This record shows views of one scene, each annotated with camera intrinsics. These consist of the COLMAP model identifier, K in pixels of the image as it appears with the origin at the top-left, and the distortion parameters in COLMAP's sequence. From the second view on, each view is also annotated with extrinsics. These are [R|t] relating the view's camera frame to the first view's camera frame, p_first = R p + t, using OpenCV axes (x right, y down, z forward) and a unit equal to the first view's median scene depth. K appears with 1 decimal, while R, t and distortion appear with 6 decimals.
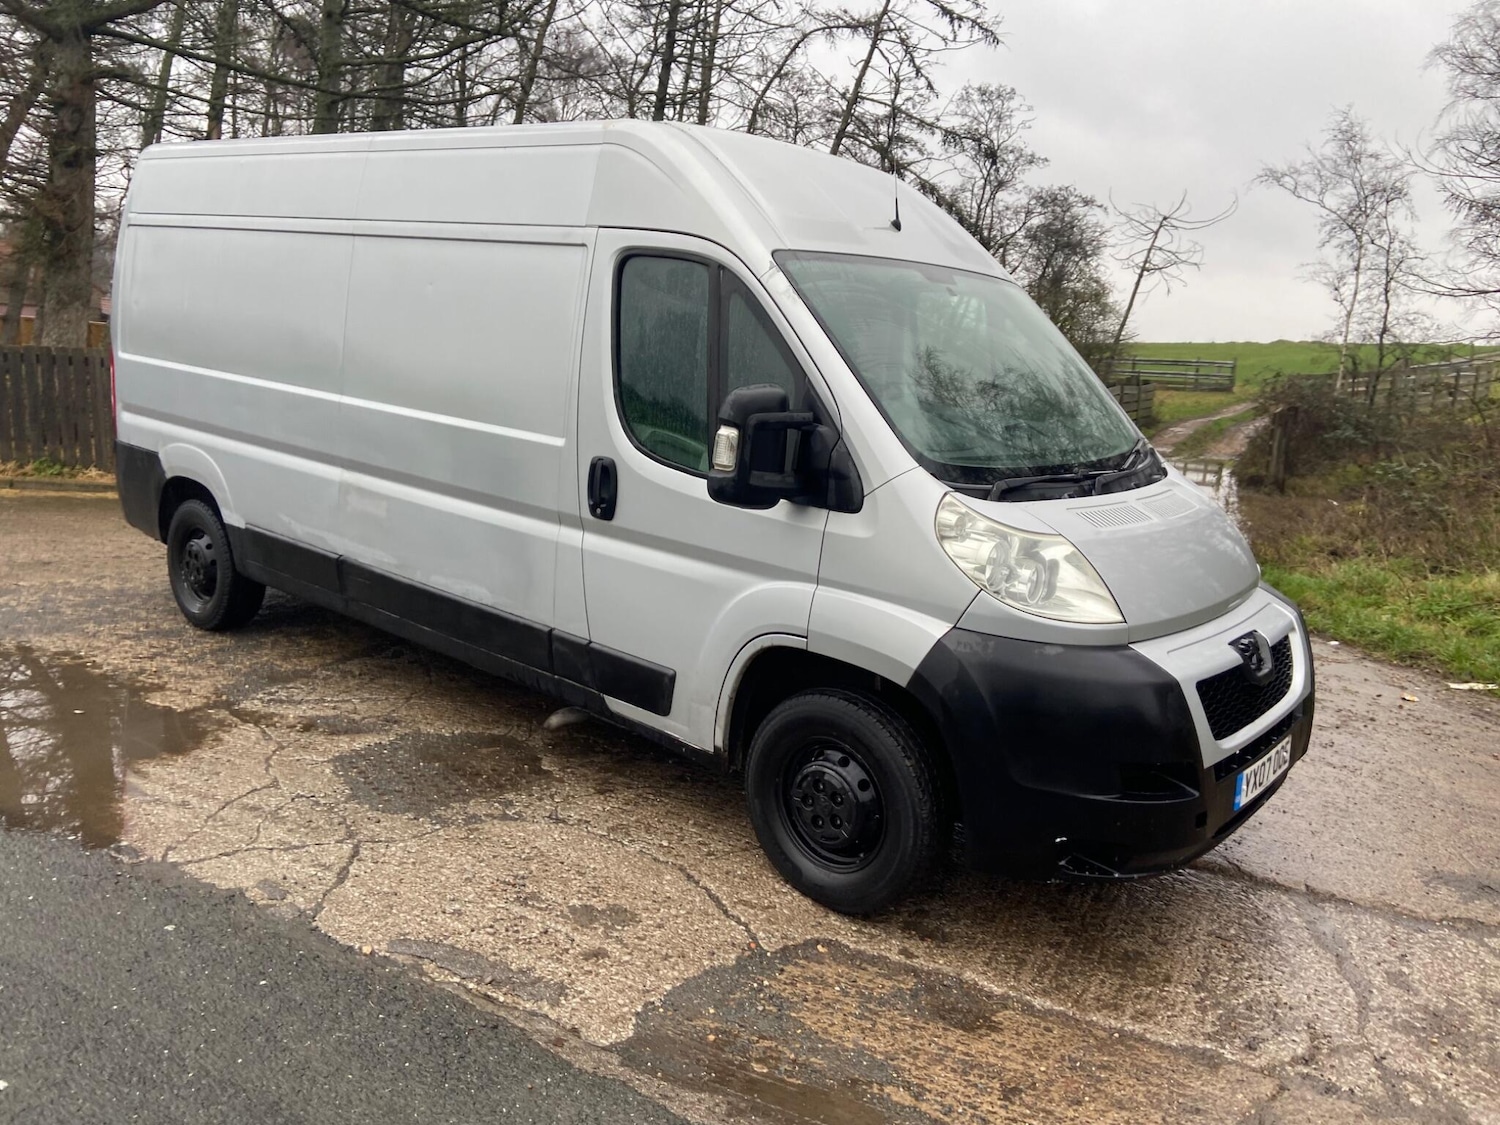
lens RADIAL K [[1128.8, 0, 753.8], [0, 1128.8, 554.2], [0, 0, 1]] dist [0.115393, -0.139997]
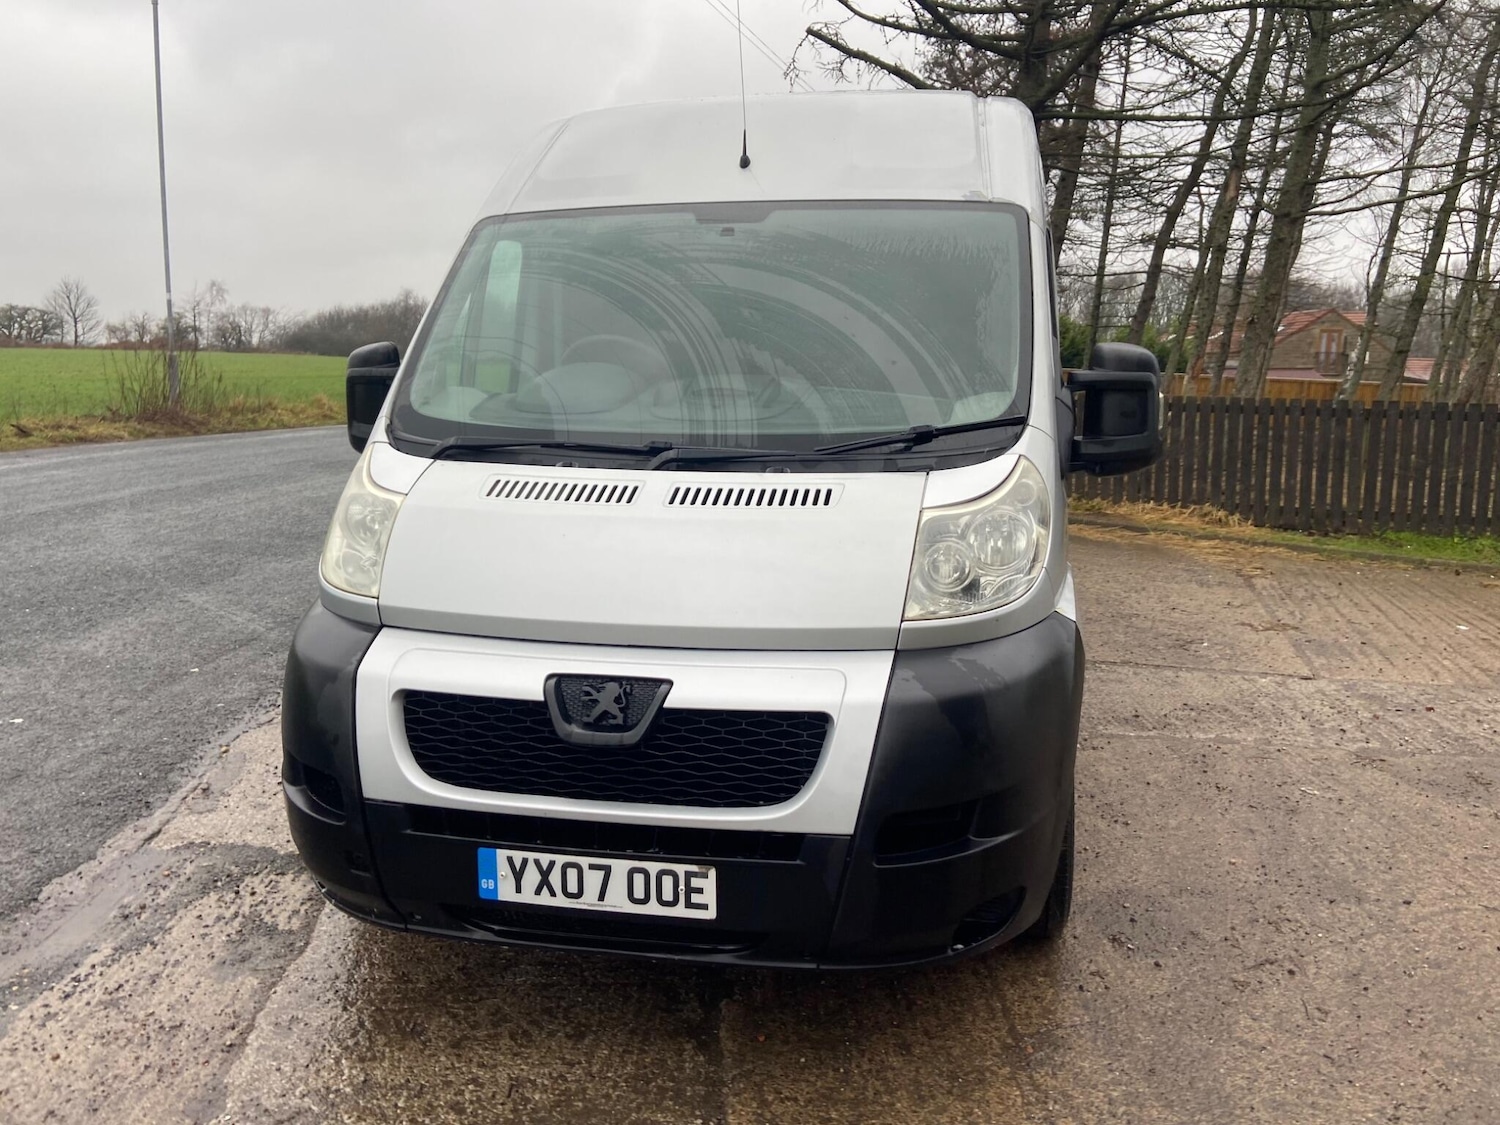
lens RADIAL K [[1128.8, 0, 752.7], [0, 1128.8, 537.2], [0, 0, 1]] dist [0.115393, -0.139997]
pose [[0.468723, 0.085172, -0.879229, 0.992956], [-0.143616, 0.989446, 0.019286, -0.033399], [0.871592, 0.117232, 0.476008, 0.702802]]
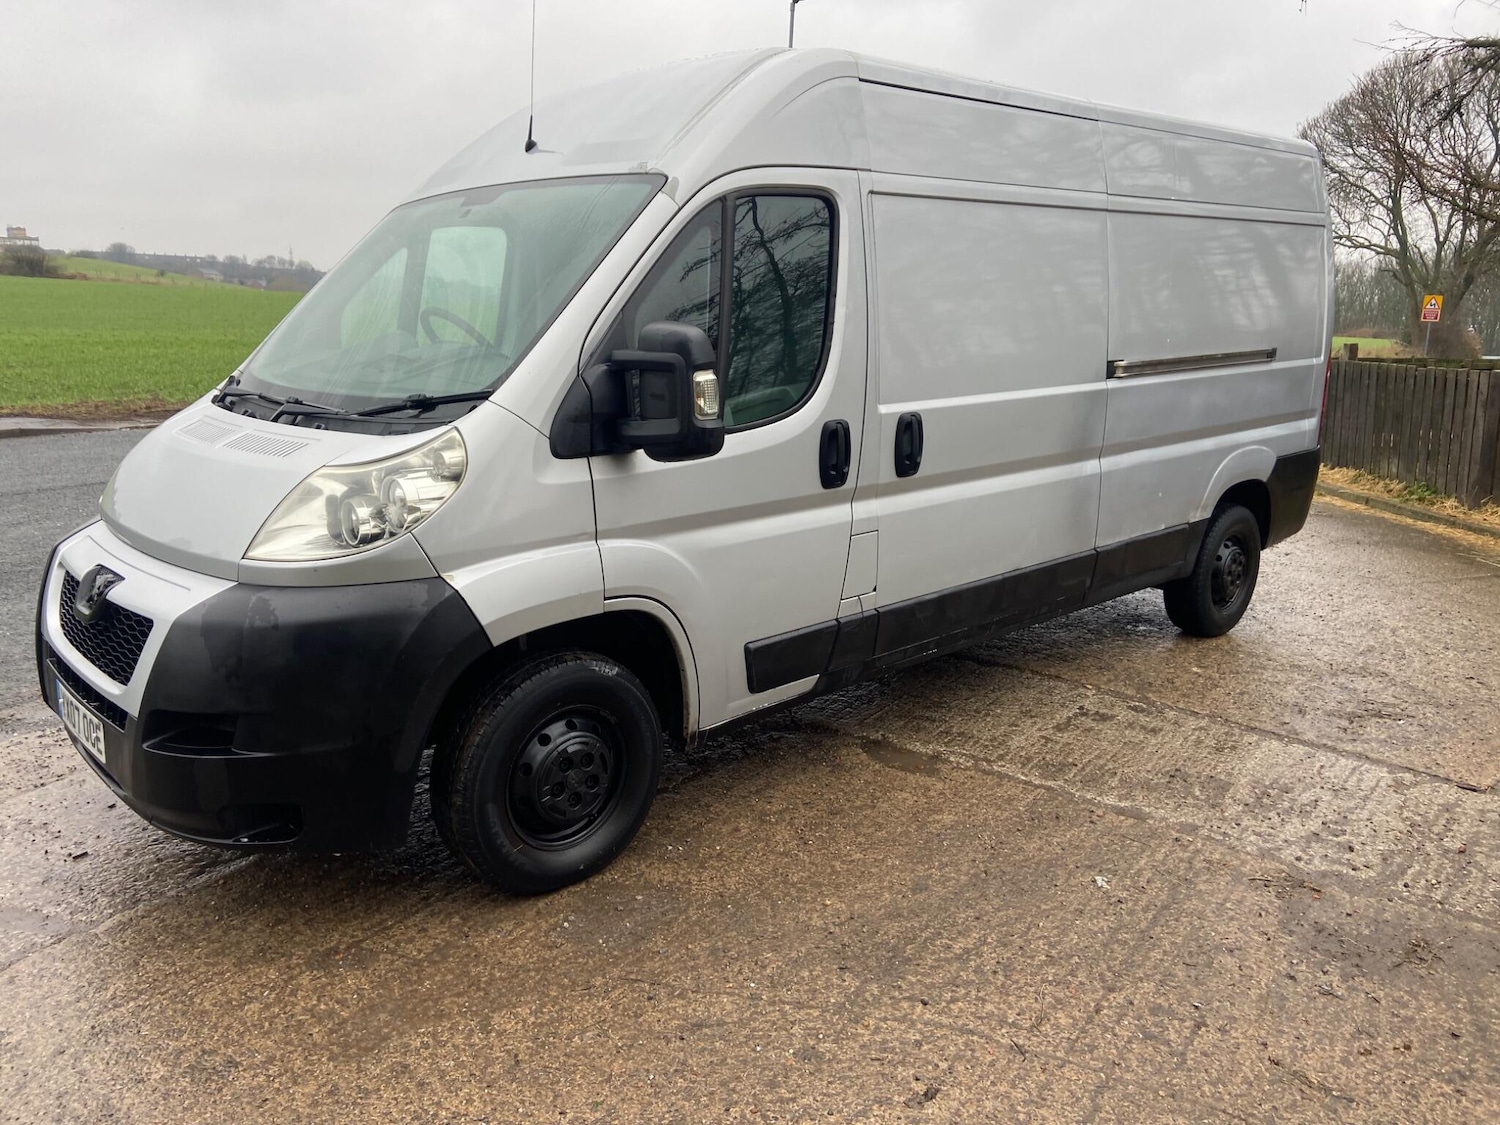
lens RADIAL K [[1128.8, 0, 729.5], [0, 1128.8, 562.2], [0, 0, 1]] dist [0.115393, -0.139997]
pose [[-0.149266, 0.151360, -0.977144, 1.160688], [-0.205776, 0.961824, 0.180421, -0.184336], [0.967148, 0.228003, -0.112421, 1.476922]]
